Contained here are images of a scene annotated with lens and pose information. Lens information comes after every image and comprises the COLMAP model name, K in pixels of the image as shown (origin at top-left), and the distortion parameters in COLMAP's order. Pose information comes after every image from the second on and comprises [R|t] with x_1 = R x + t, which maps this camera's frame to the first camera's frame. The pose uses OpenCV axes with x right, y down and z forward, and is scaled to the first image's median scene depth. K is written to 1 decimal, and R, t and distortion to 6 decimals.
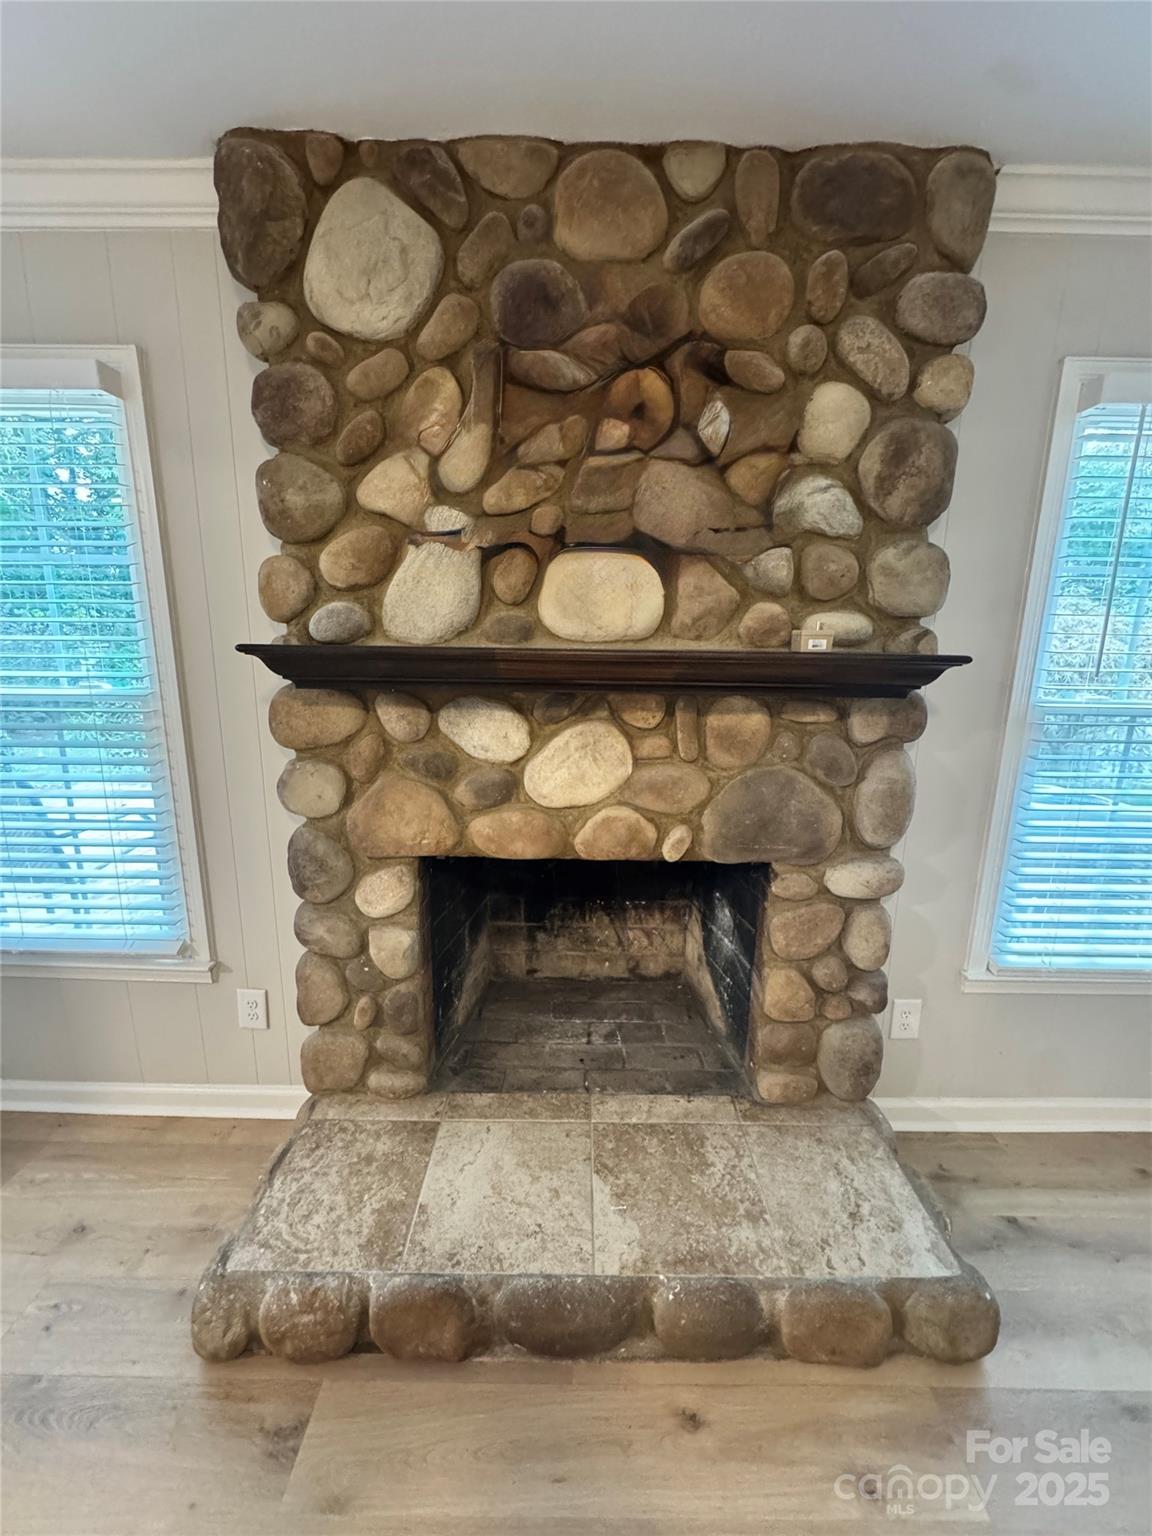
lens RADIAL K [[612.5, 0, 577.6], [0, 612.5, 765.2], [0, 0, 1]] dist [0.000366, 0.000089]
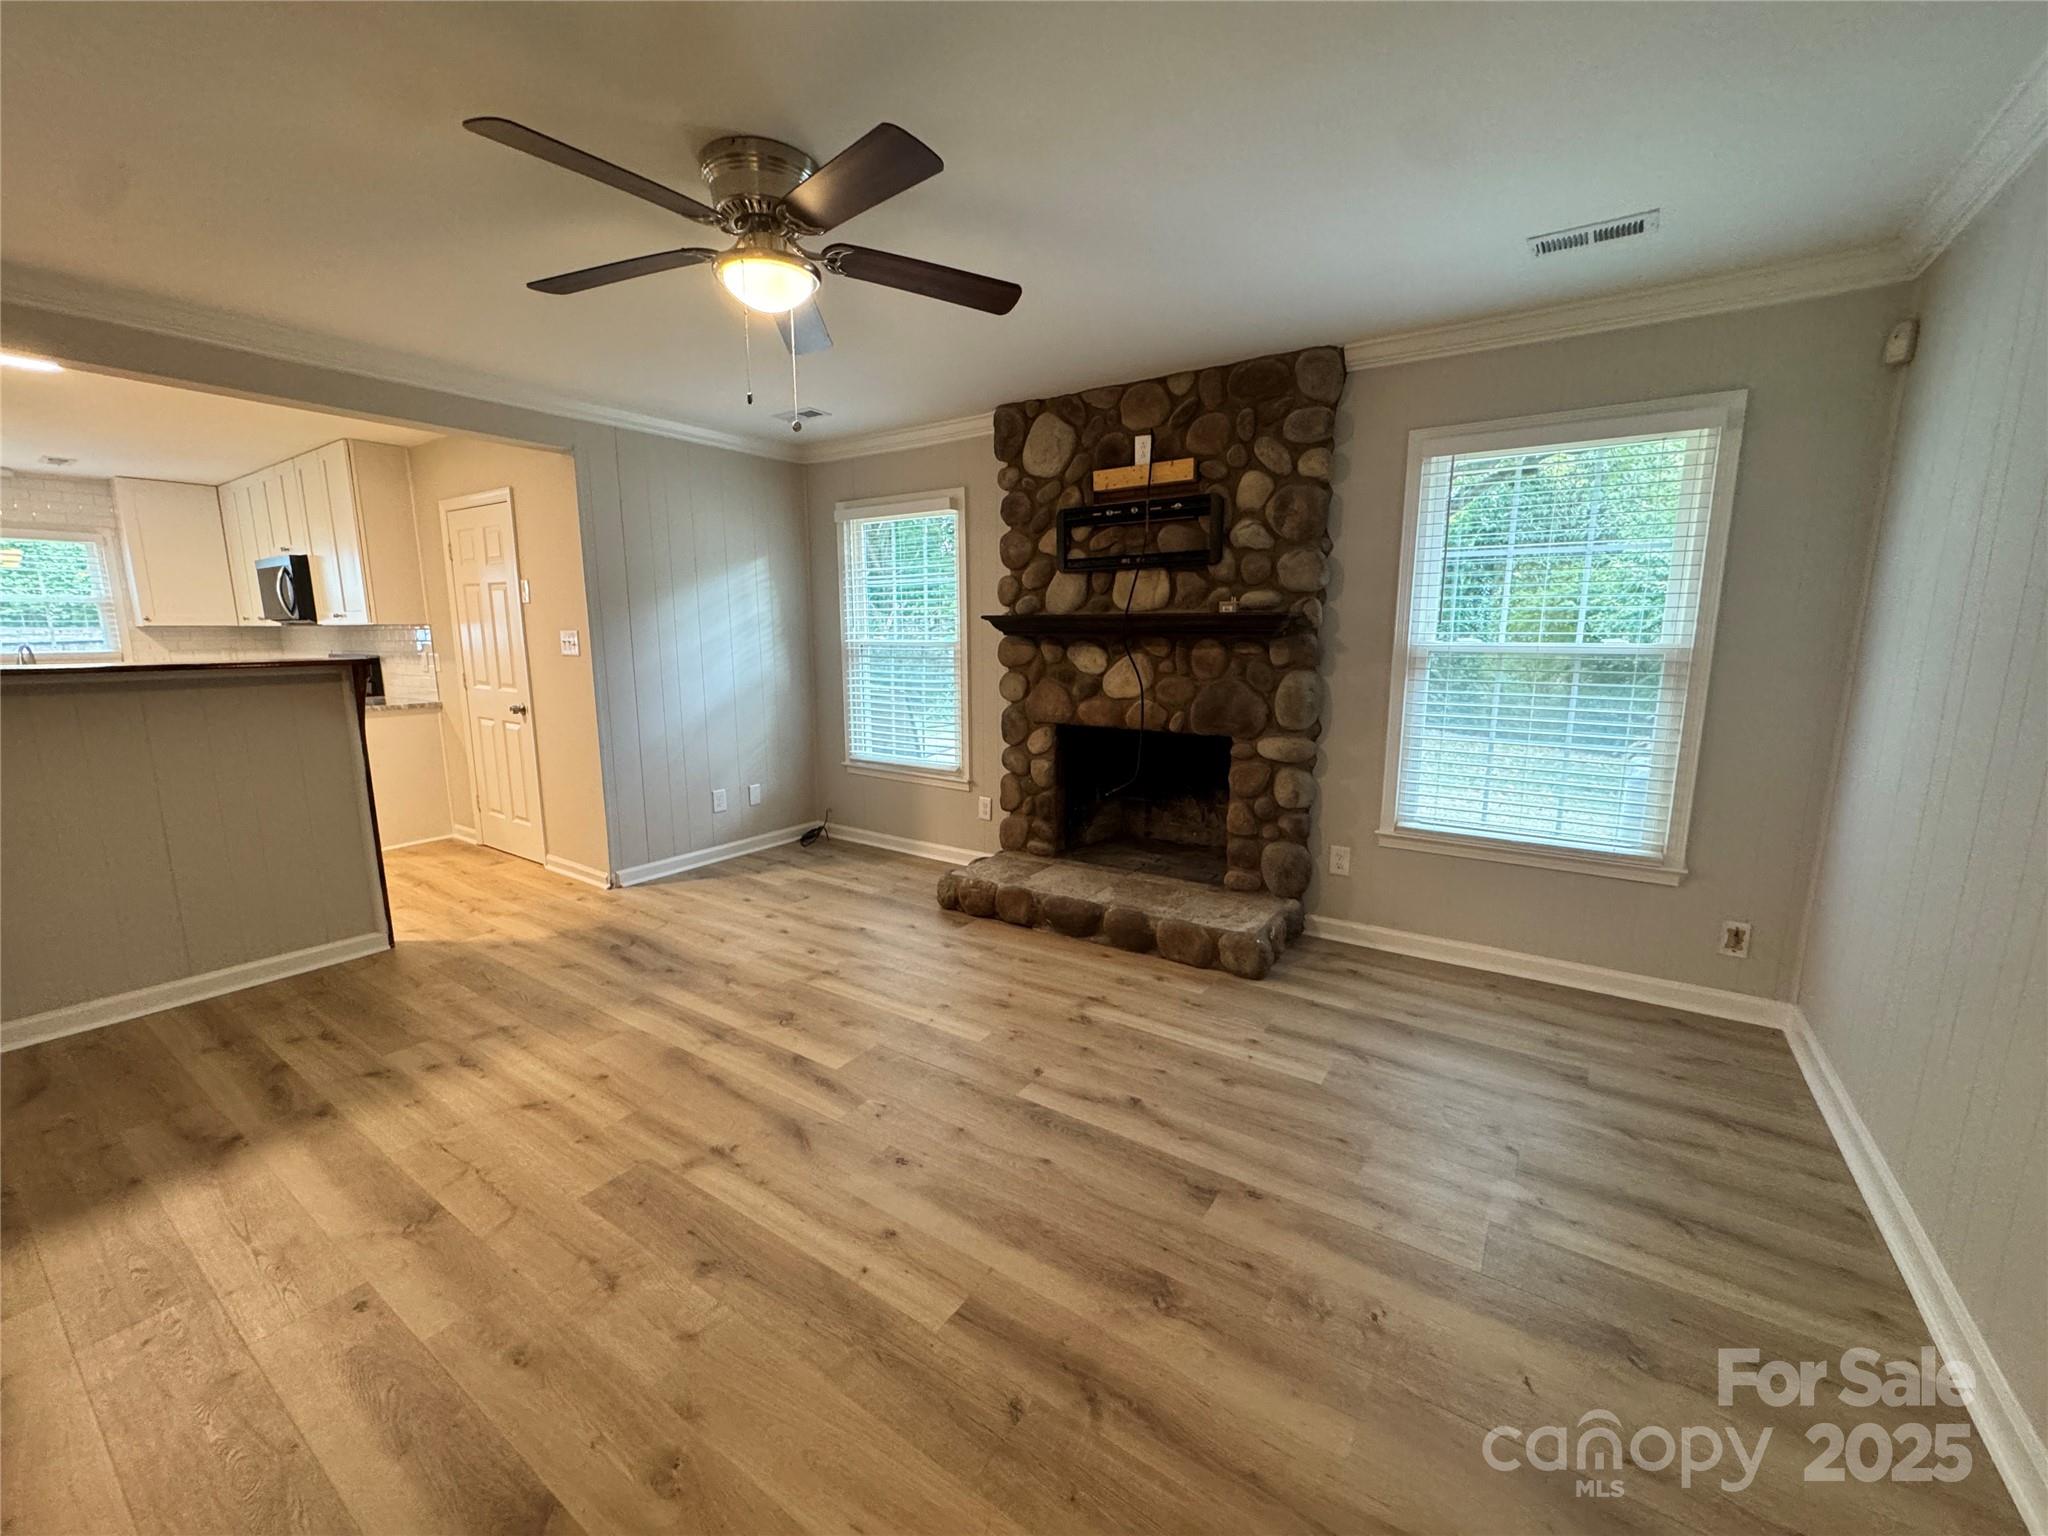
lens RADIAL K [[816.7, 0, 1022.9], [0, 816.7, 761.8], [0, 0, 1]] dist [0.000366, 0.000089]
pose [[0.829903, 0.073661, -0.553023, 1.185614], [-0.097858, 0.995098, -0.014308, 0.342392], [0.549258, 0.065992, 0.833043, -1.311193]]
